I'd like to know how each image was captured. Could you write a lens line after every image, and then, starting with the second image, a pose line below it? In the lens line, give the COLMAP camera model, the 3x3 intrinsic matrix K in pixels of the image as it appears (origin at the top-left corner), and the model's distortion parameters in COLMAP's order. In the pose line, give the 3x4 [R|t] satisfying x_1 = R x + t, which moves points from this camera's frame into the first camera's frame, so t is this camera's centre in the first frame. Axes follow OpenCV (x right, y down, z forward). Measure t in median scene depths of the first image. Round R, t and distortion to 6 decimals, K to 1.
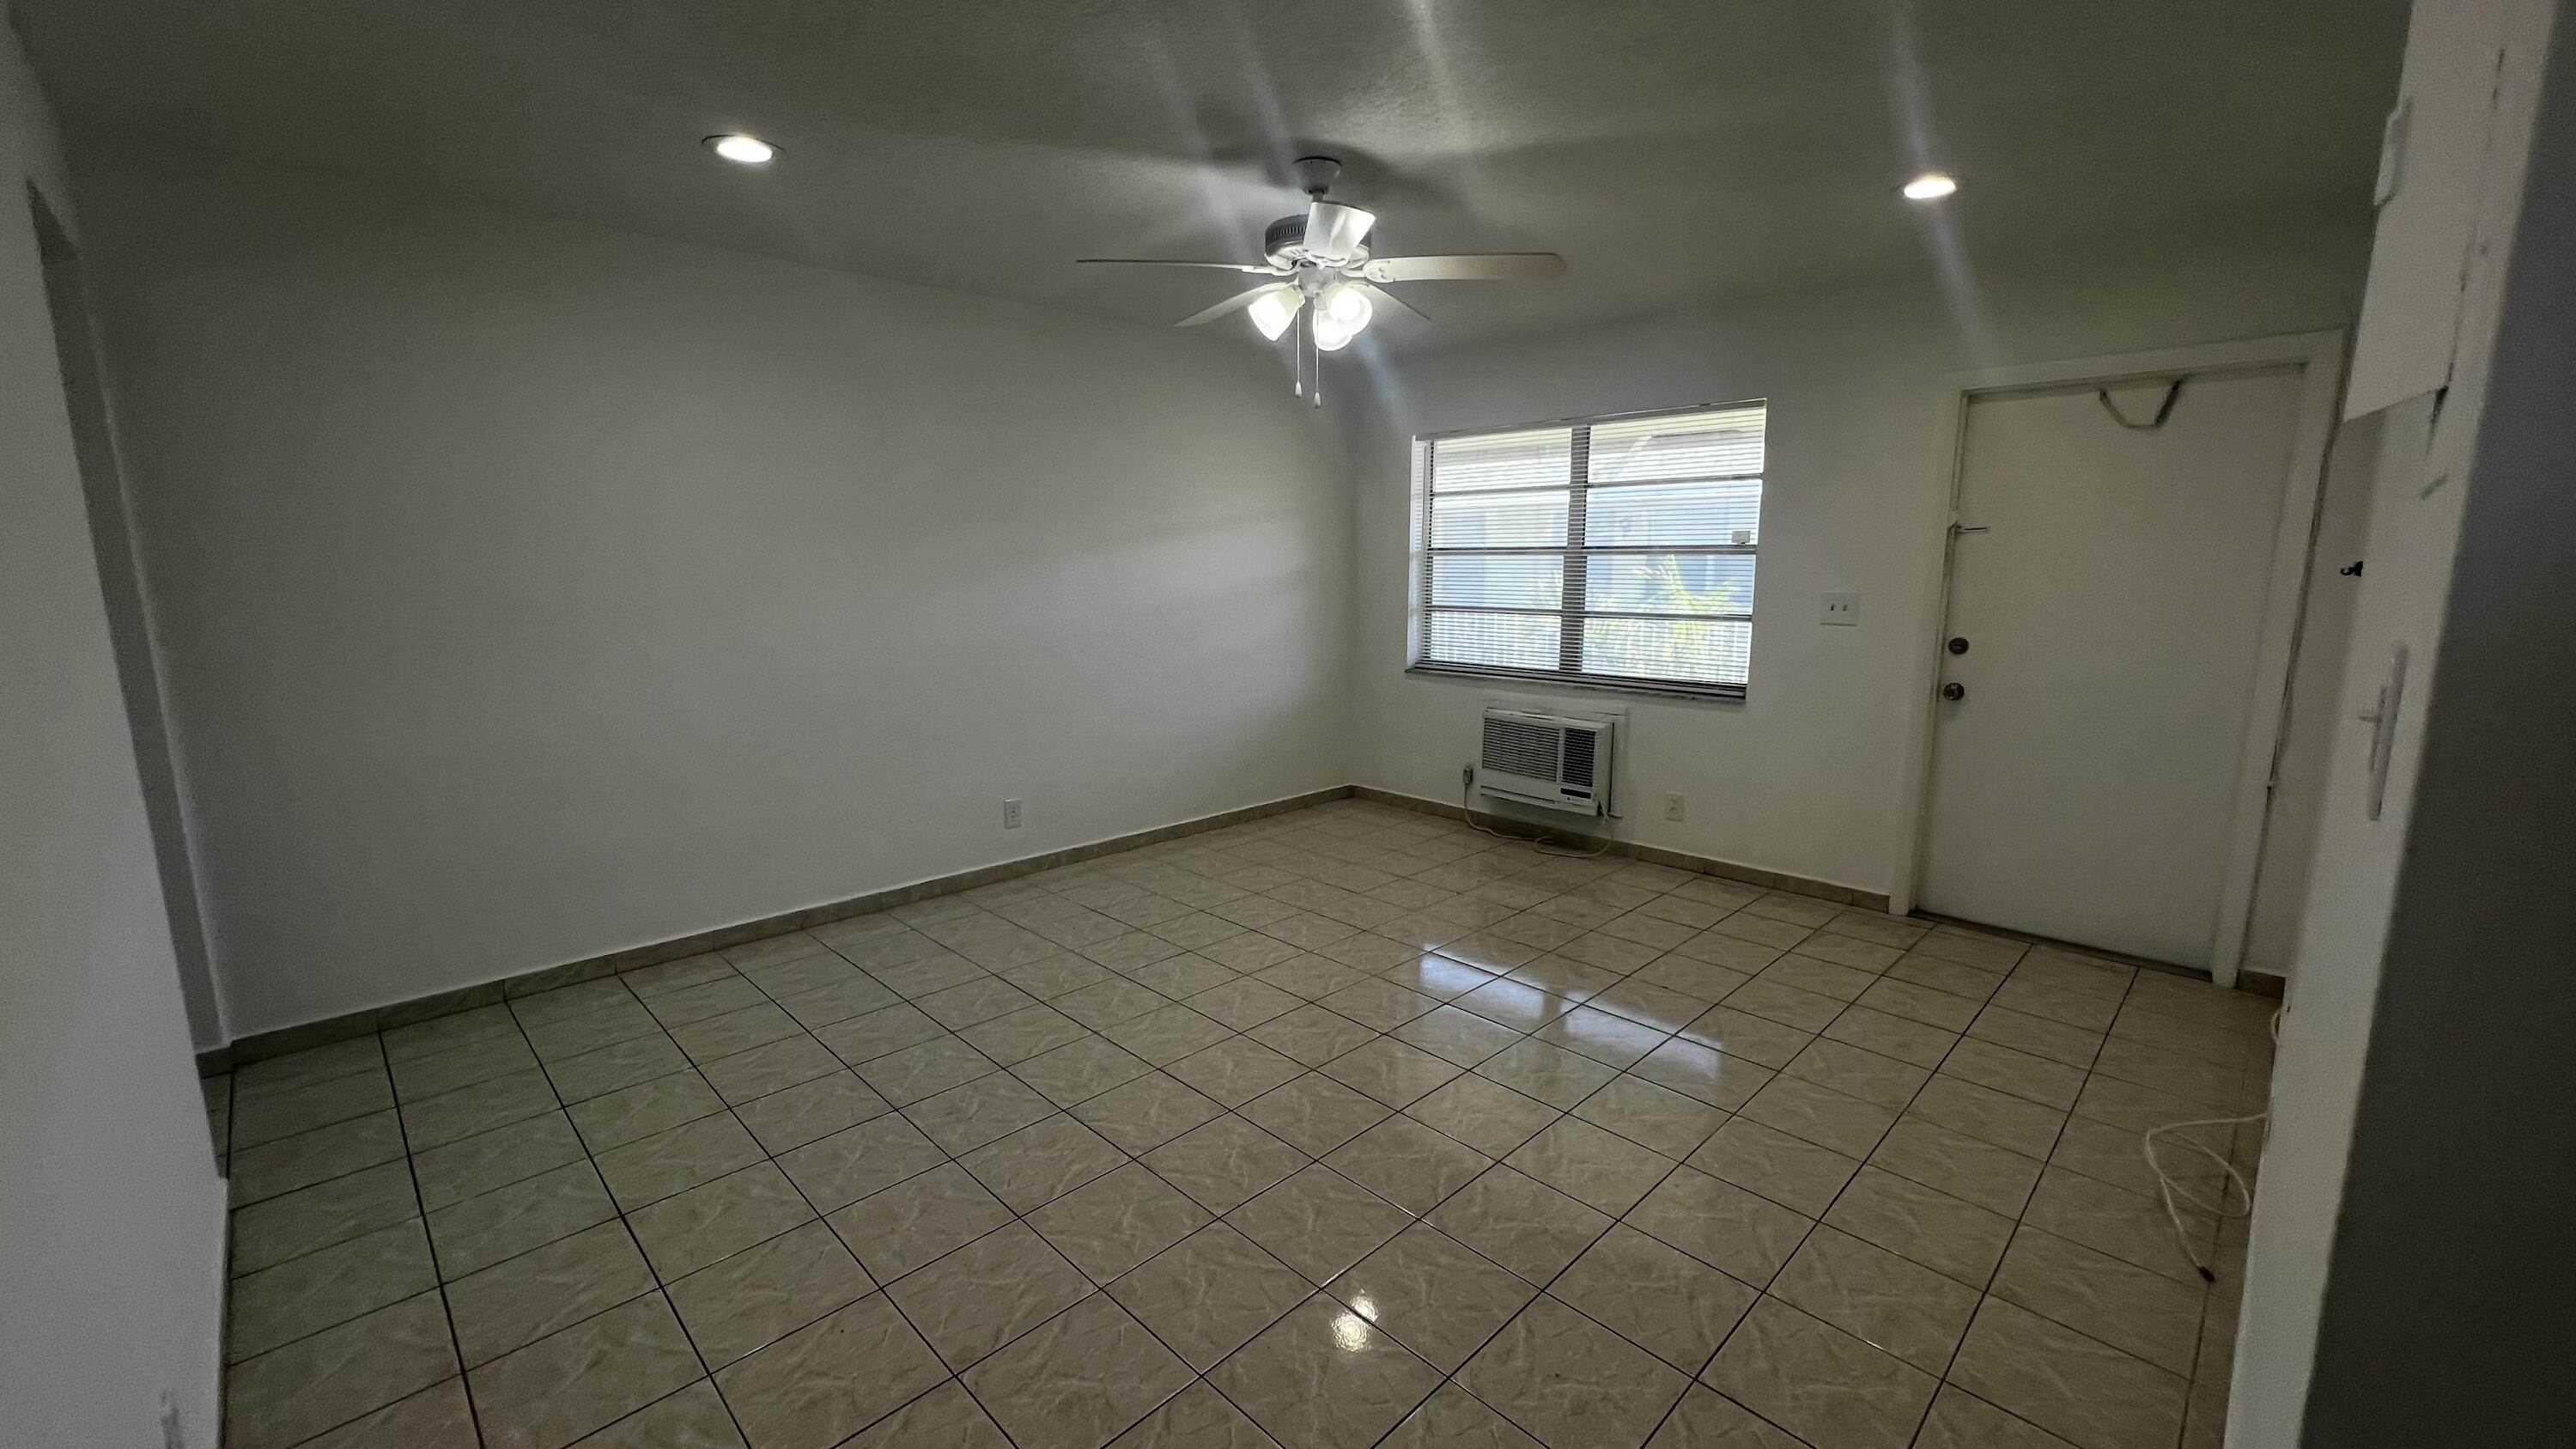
lens RADIAL K [[1015.6, 0, 1293.1], [0, 1015.6, 734.4], [0, 0, 1]] dist [-0.000475, 0.000076]
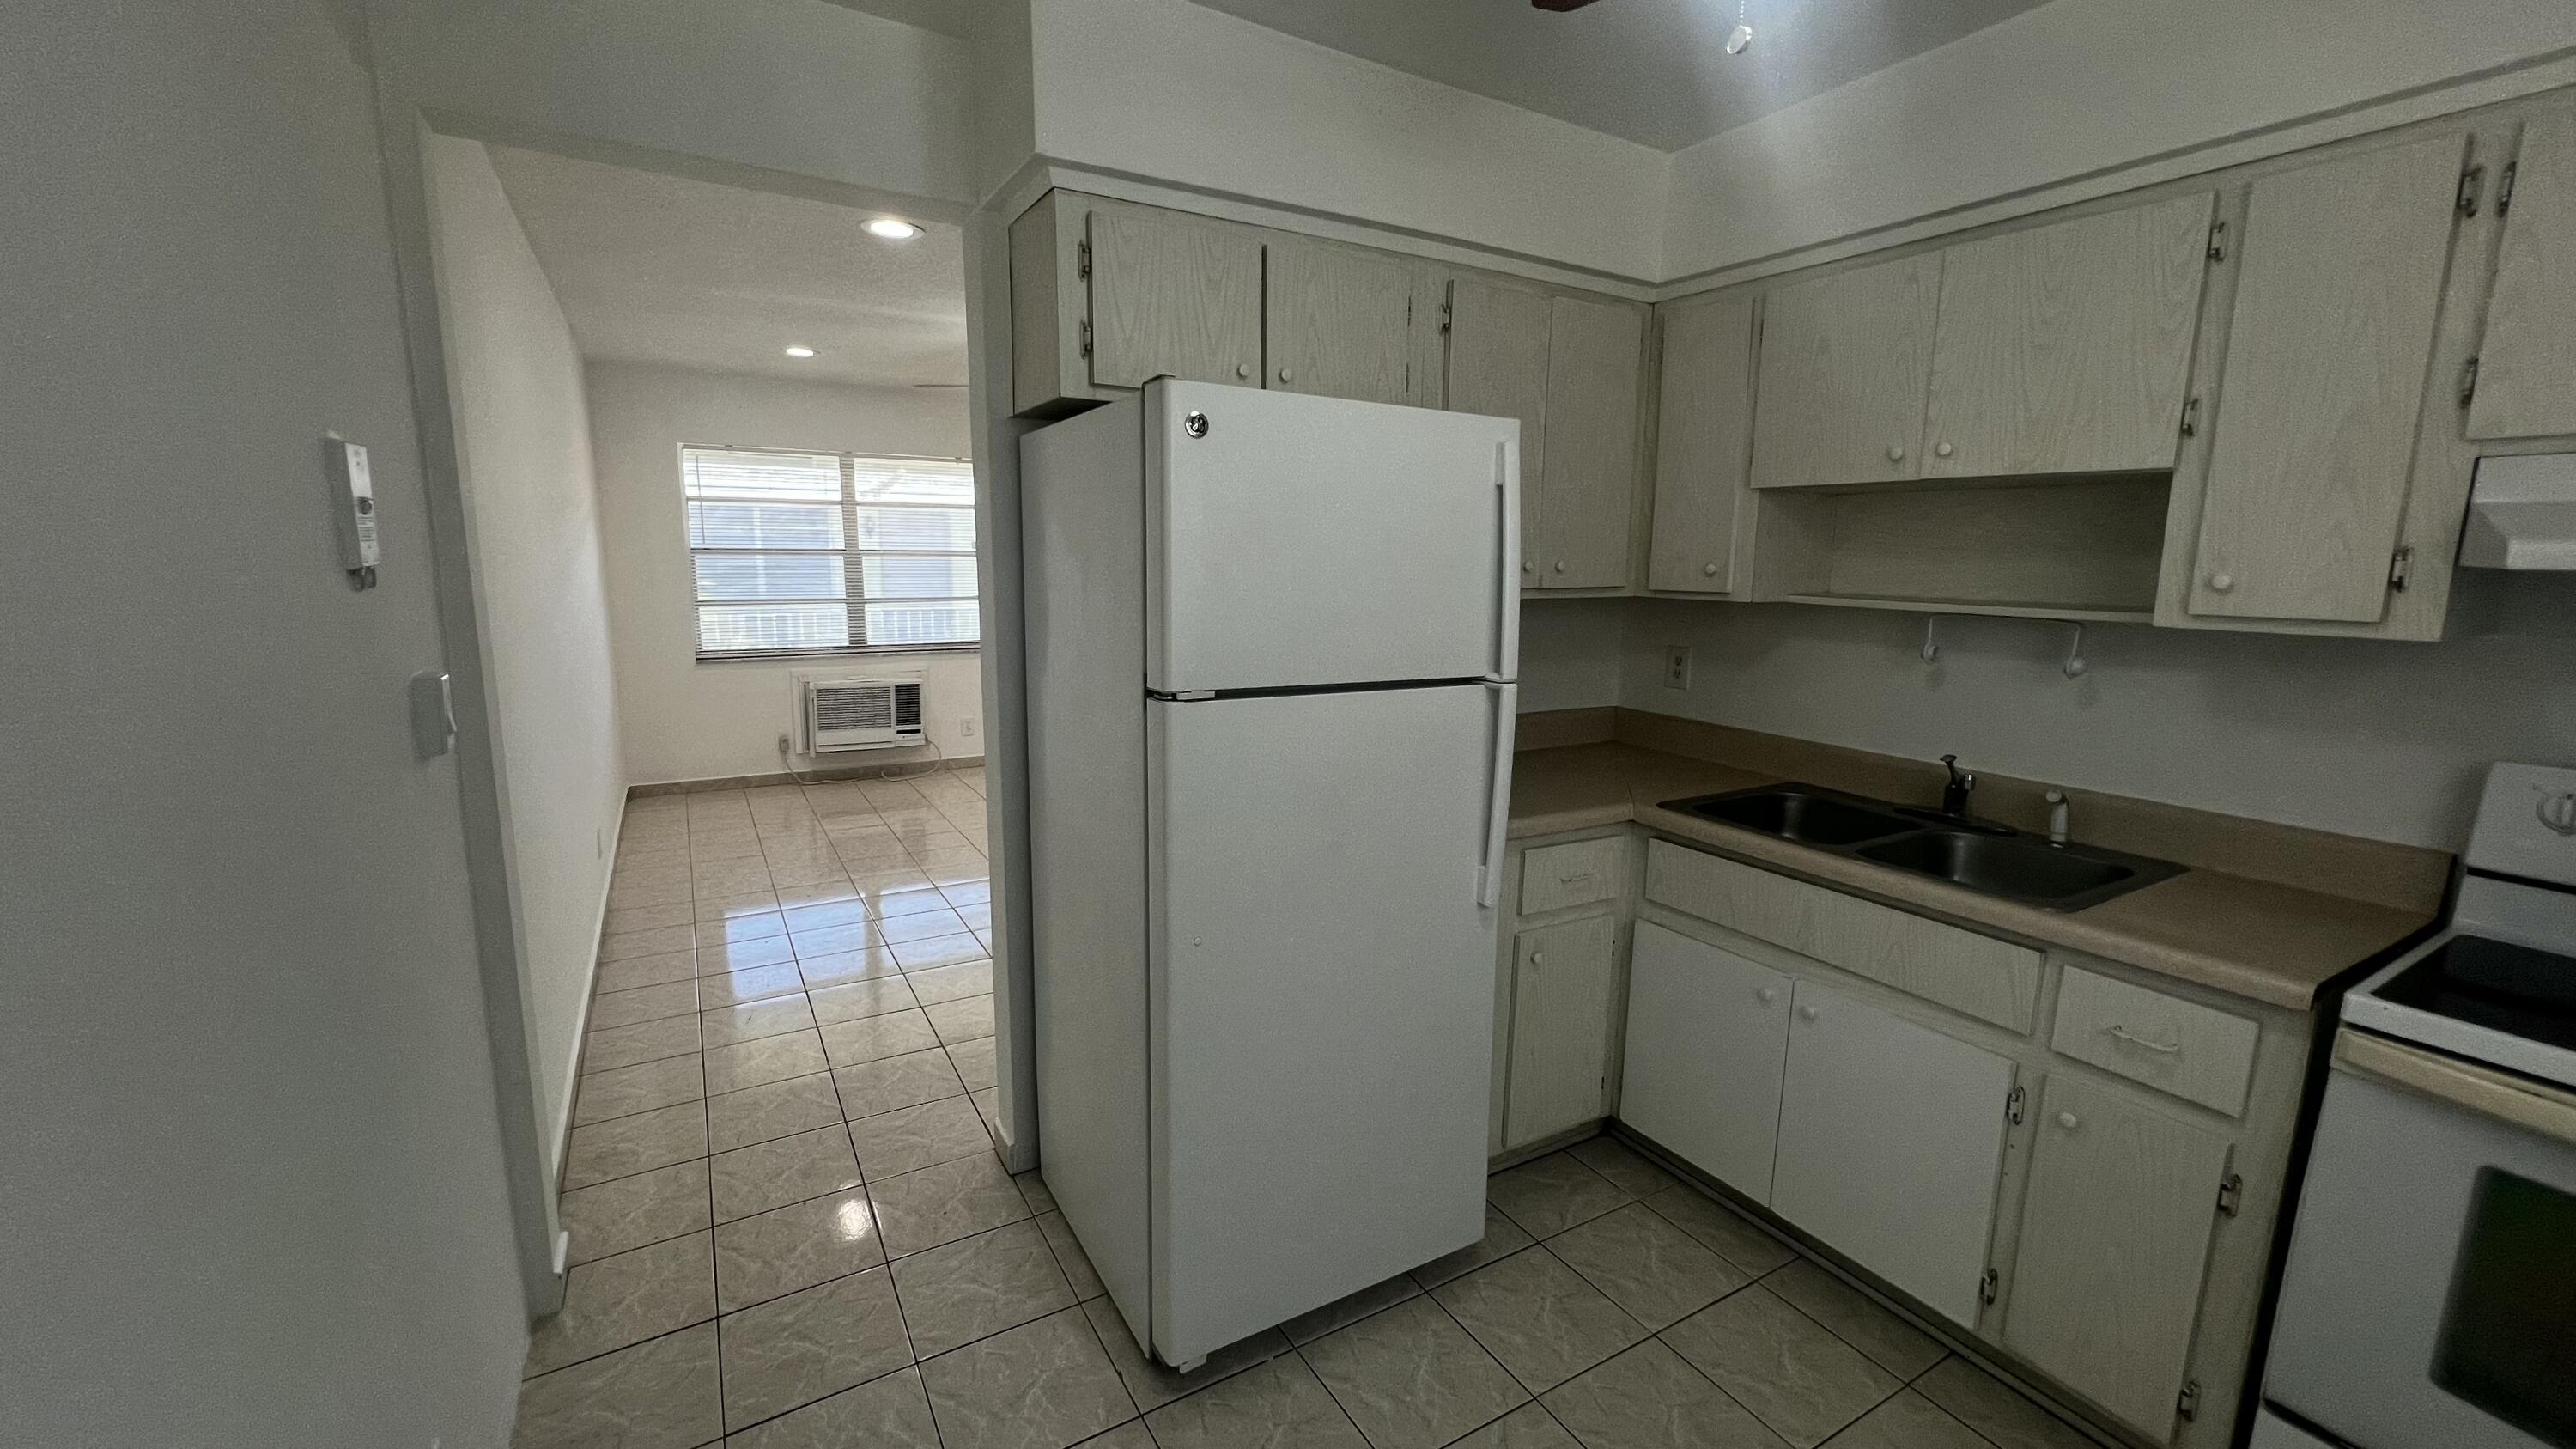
lens RADIAL K [[1015.6, 0, 1297.1], [0, 1015.6, 726.3], [0, 0, 1]] dist [-0.000475, 0.000076]
pose [[0.240440, -0.155022, 0.958205, -0.859574], [0.150308, 0.981203, 0.121026, -0.033816], [-0.958956, 0.114927, 0.259221, 0.141256]]
